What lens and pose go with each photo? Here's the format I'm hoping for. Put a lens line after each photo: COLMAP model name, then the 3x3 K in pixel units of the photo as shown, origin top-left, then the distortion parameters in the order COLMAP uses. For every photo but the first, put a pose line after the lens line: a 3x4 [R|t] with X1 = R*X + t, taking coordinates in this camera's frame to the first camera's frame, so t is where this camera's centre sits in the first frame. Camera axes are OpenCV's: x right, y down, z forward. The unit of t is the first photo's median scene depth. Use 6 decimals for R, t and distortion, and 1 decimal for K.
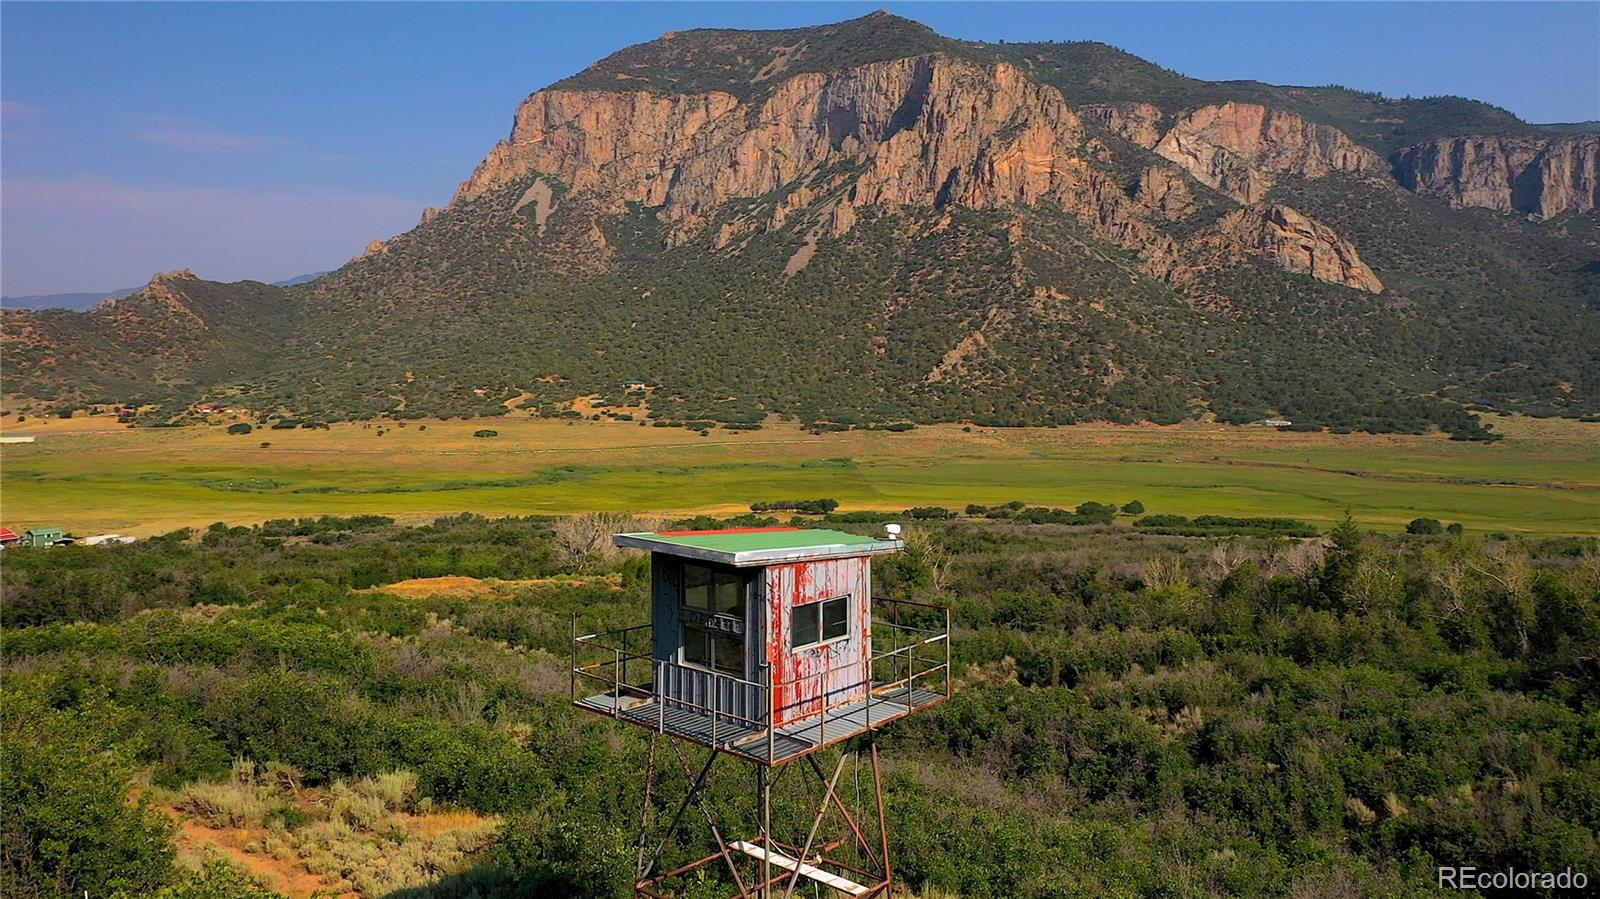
lens RADIAL K [[1333.9, 0, 800.0], [0, 1333.9, 449.5], [0, 0, 1]] dist [-0.008787, 0.006363]
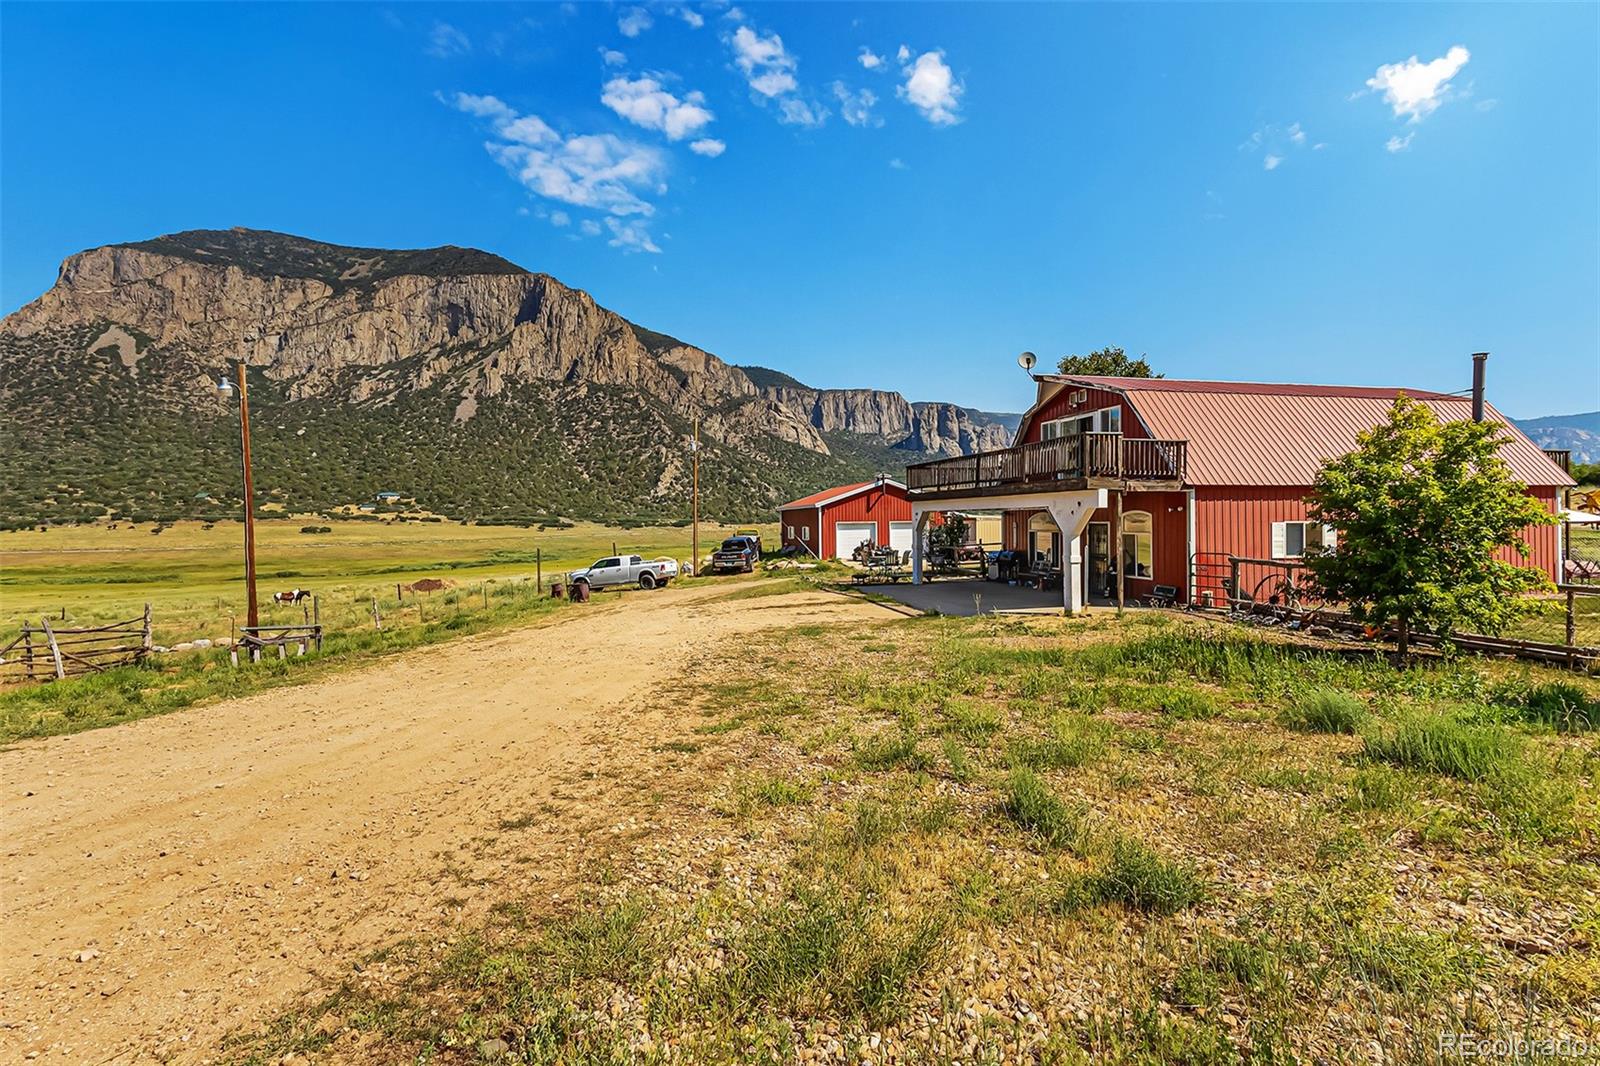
lens RADIAL K [[756.6, 0, 801.9], [0, 756.6, 521.0], [0, 0, 1]] dist [0.012481, -0.000343]
pose [[0.770344, -0.009056, 0.637565, -0.175145], [0.062436, 0.996165, -0.061290, 0.019018], [-0.634565, 0.087022, 0.767955, 0.230279]]
